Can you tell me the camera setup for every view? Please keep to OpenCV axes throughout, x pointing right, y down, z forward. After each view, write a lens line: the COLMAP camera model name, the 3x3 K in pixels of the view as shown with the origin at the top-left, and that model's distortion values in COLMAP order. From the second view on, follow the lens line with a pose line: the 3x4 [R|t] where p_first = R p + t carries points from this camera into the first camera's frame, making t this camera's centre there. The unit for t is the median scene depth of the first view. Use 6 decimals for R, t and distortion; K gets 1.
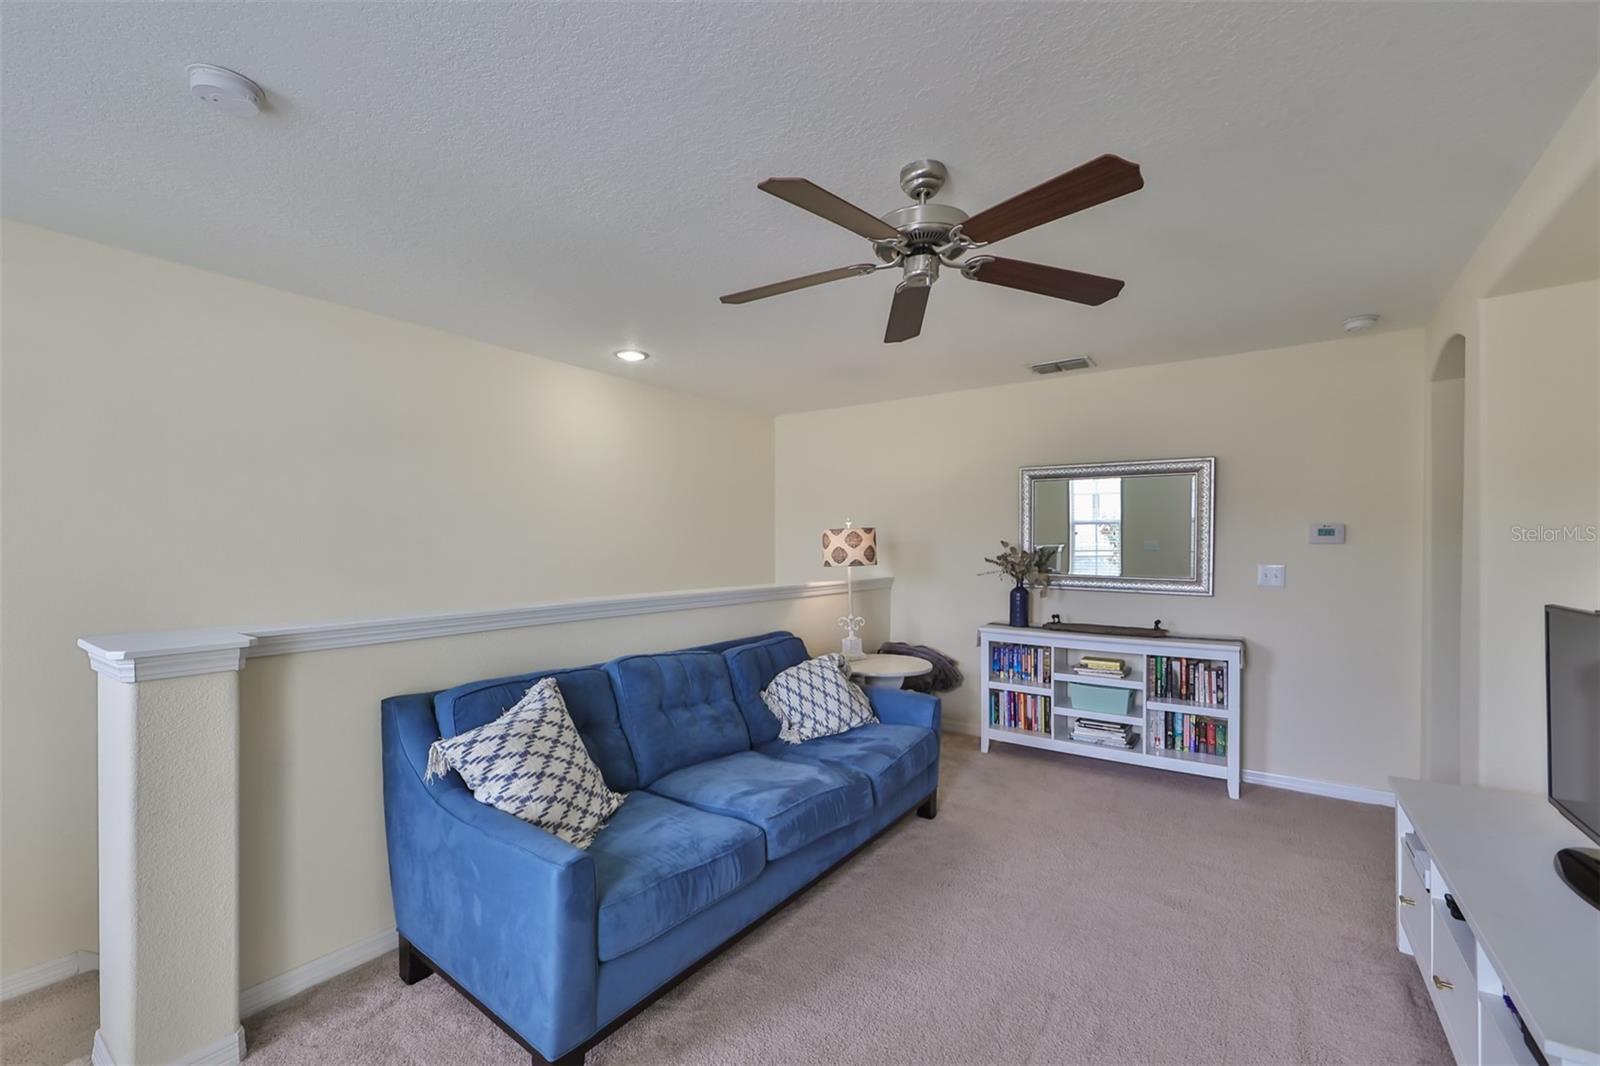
lens RADIAL K [[700.0, 0, 795.9], [0, 700.0, 557.3], [0, 0, 1]] dist [-0.000046, 0.000026]
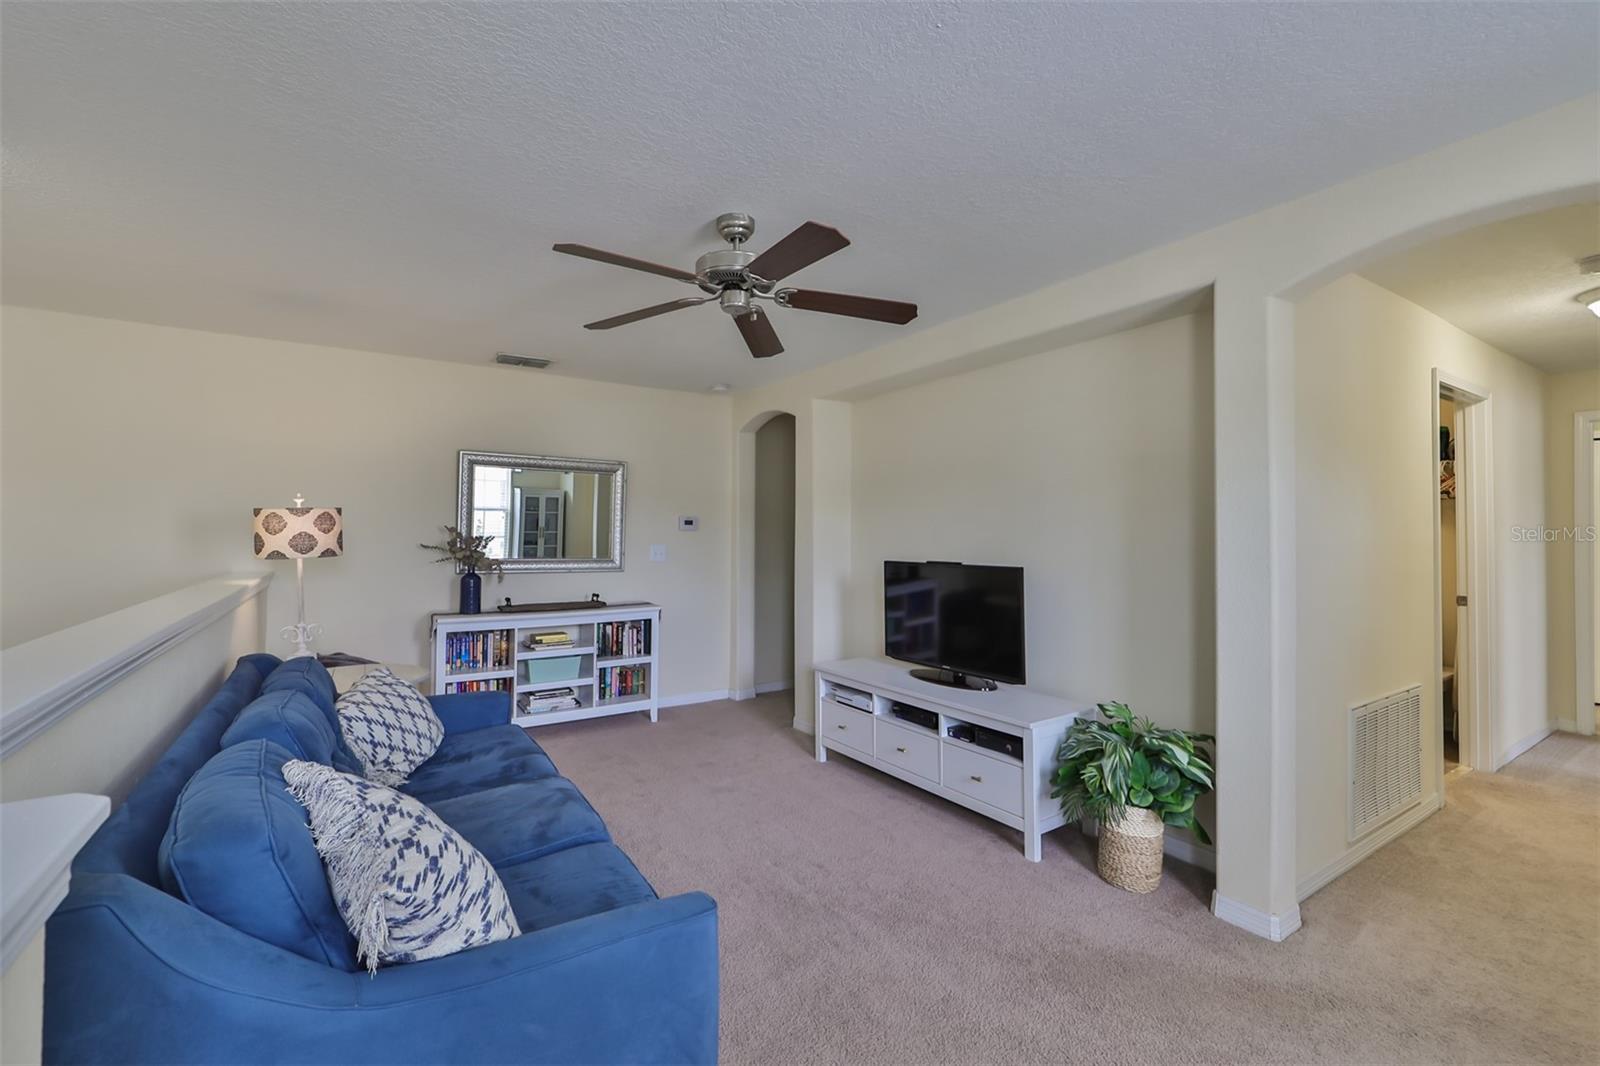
lens RADIAL K [[690.9, 0, 800.0], [0, 690.9, 533.0], [0, 0, 1]] dist [0.000484, 0.000111]
pose [[0.346357, 0.000337, 0.938103, -0.474405], [0.009786, 0.999944, -0.003972, -0.006000], [-0.938052, 0.010556, 0.346335, 0.260986]]
